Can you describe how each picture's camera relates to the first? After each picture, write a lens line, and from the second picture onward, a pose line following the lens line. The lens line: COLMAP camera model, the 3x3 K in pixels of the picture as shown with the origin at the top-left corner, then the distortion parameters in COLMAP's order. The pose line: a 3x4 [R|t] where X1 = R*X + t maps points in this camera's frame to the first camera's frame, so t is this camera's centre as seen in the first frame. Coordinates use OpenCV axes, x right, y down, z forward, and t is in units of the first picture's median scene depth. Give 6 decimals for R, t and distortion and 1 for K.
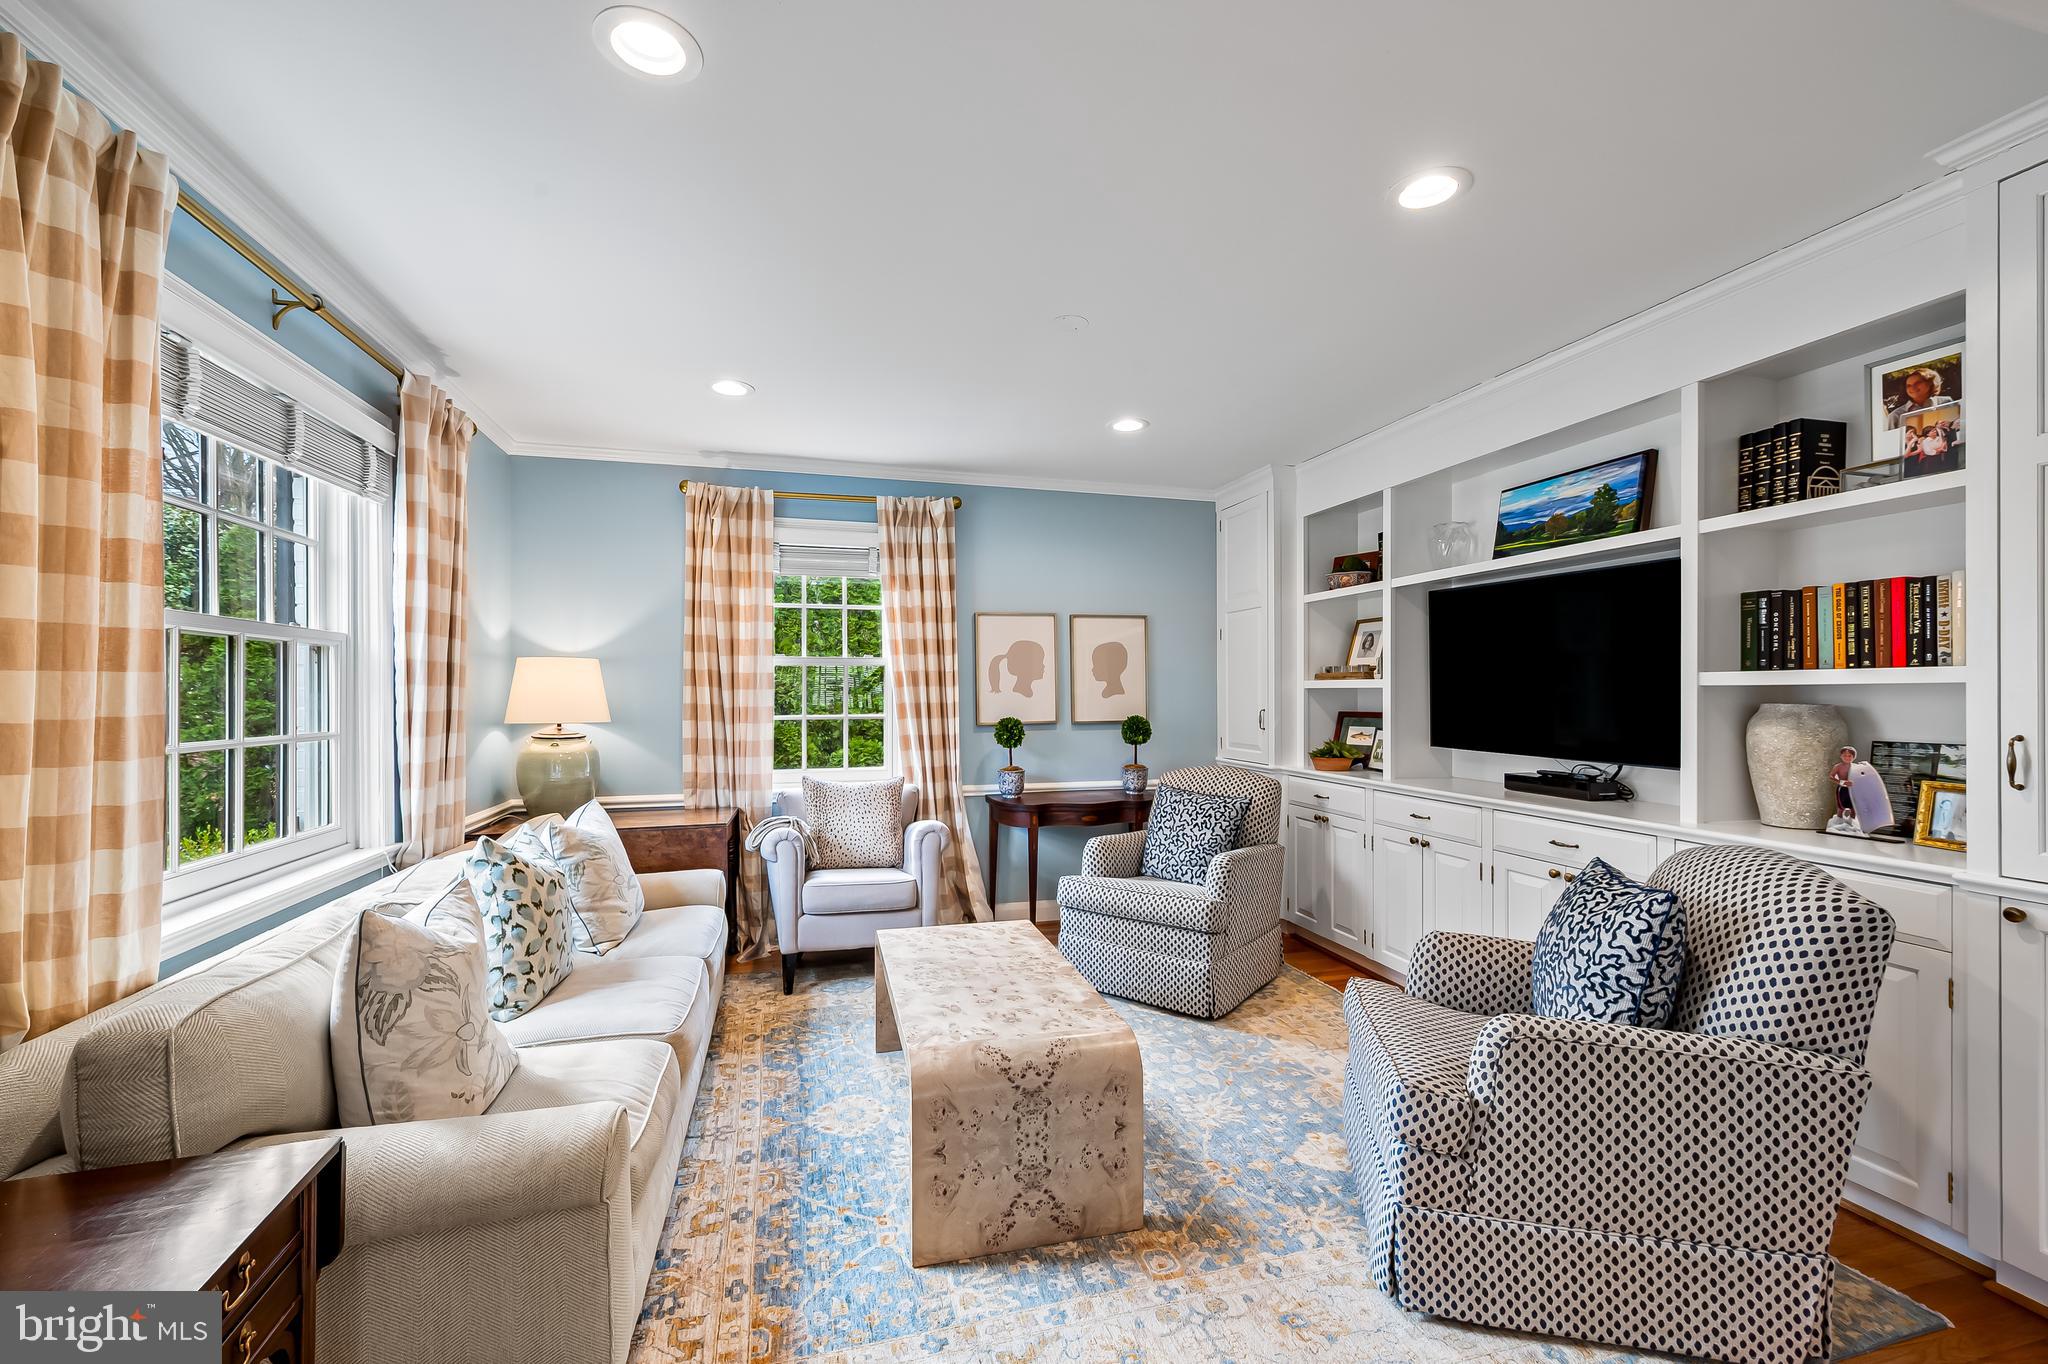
lens RADIAL K [[876.0, 0, 1027.4], [0, 876.0, 675.1], [0, 0, 1]] dist [-0.000168, -0.000002]
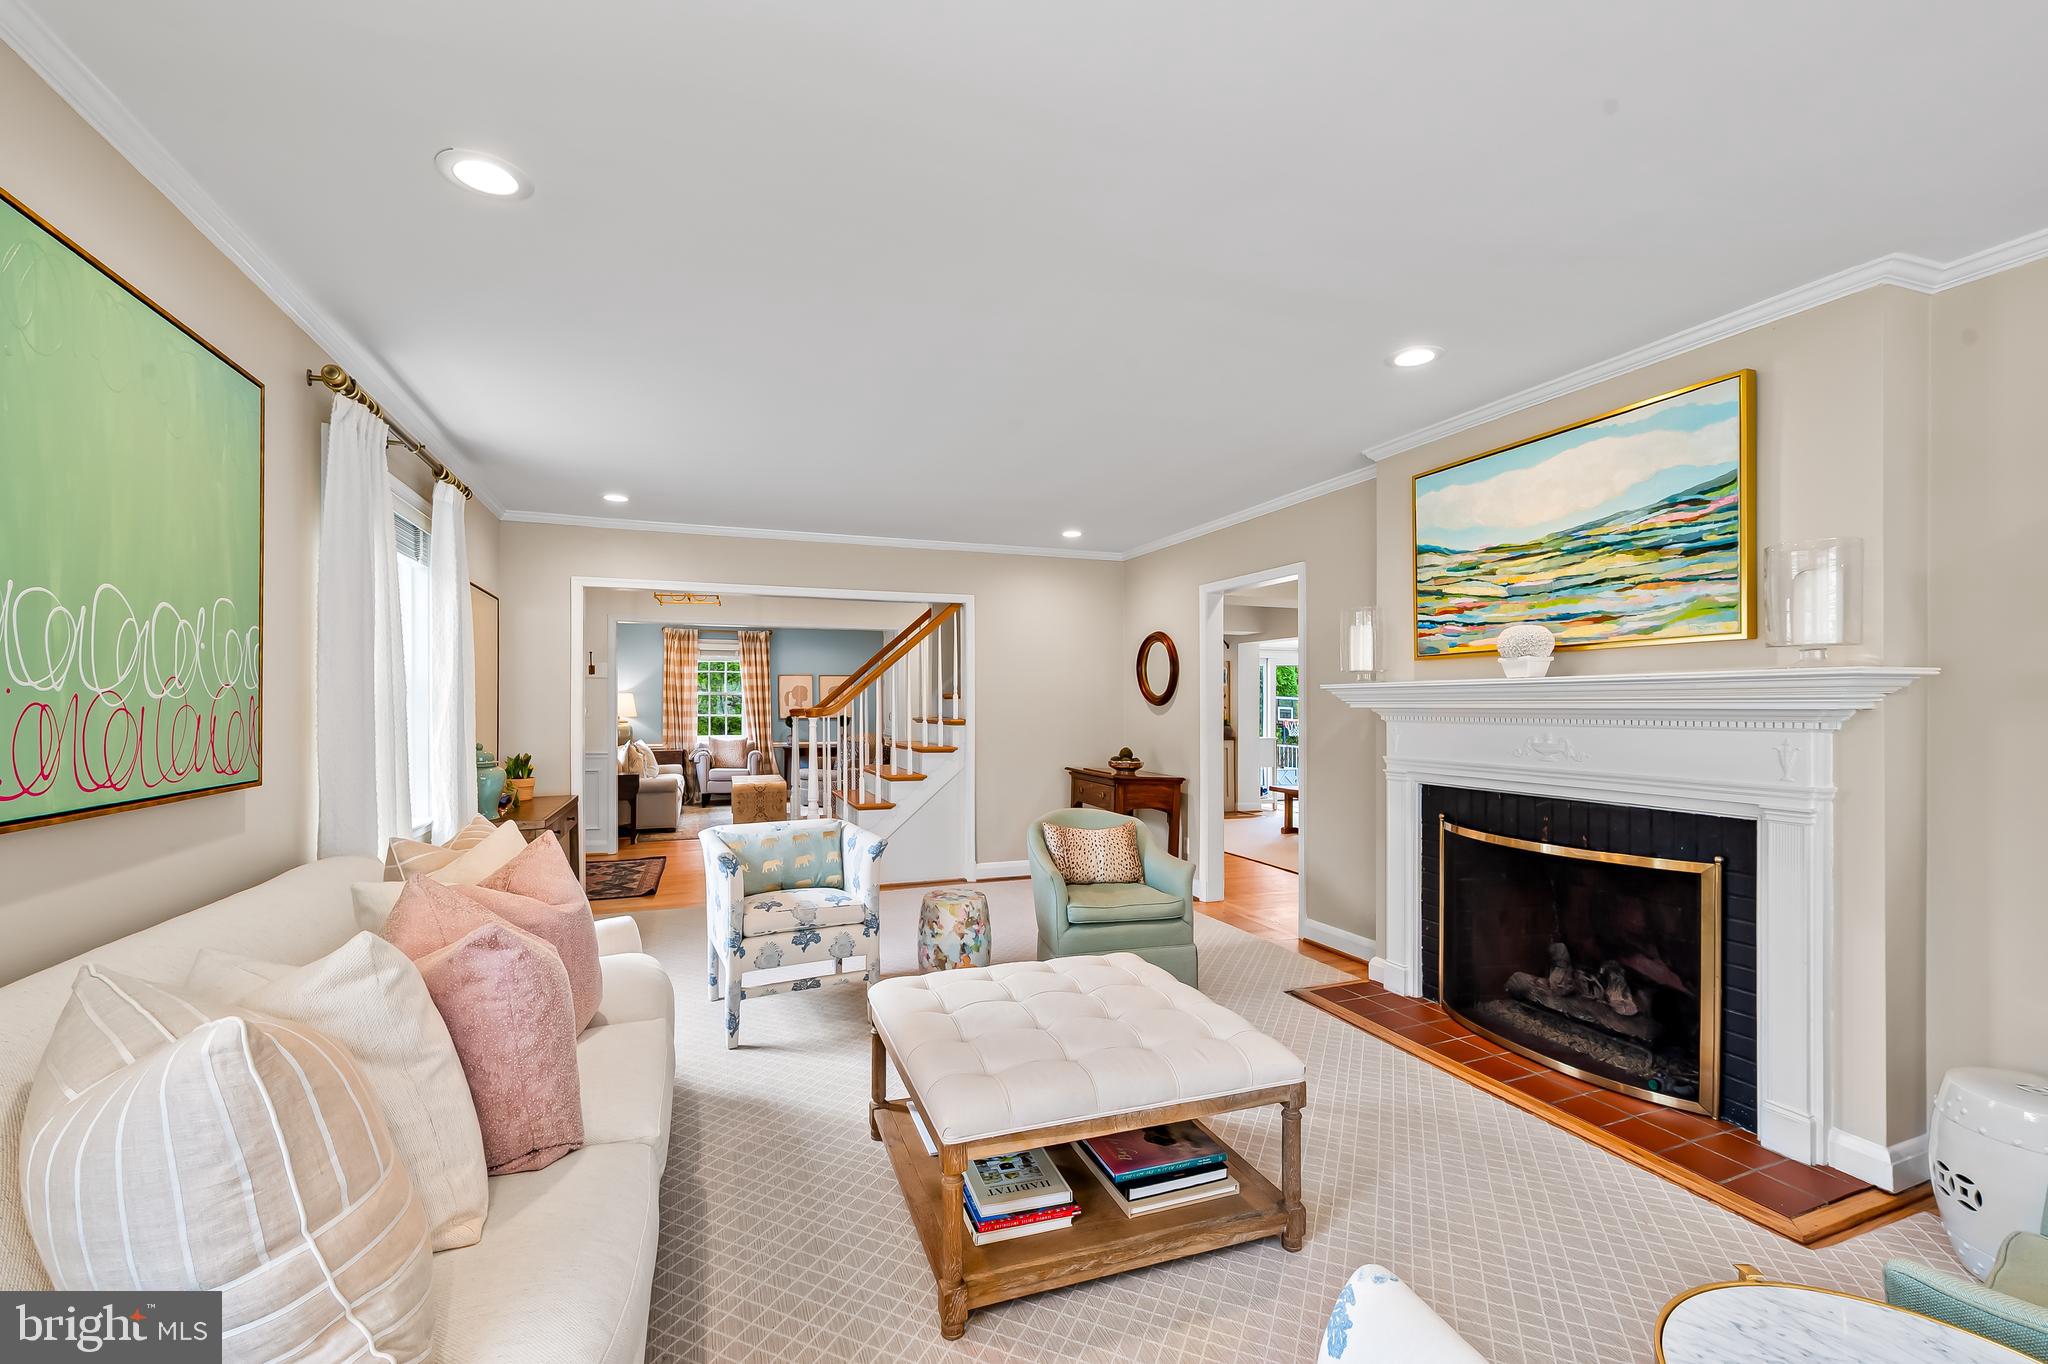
lens RADIAL K [[876.0, 0, 1018.6], [0, 876.0, 699.6], [0, 0, 1]] dist [-0.000168, -0.000002]
pose [[0.996180, -0.000766, 0.087321, 0.443952], [0.001213, 0.999986, -0.005065, 0.015427], [-0.087316, 0.005151, 0.996167, -1.715816]]
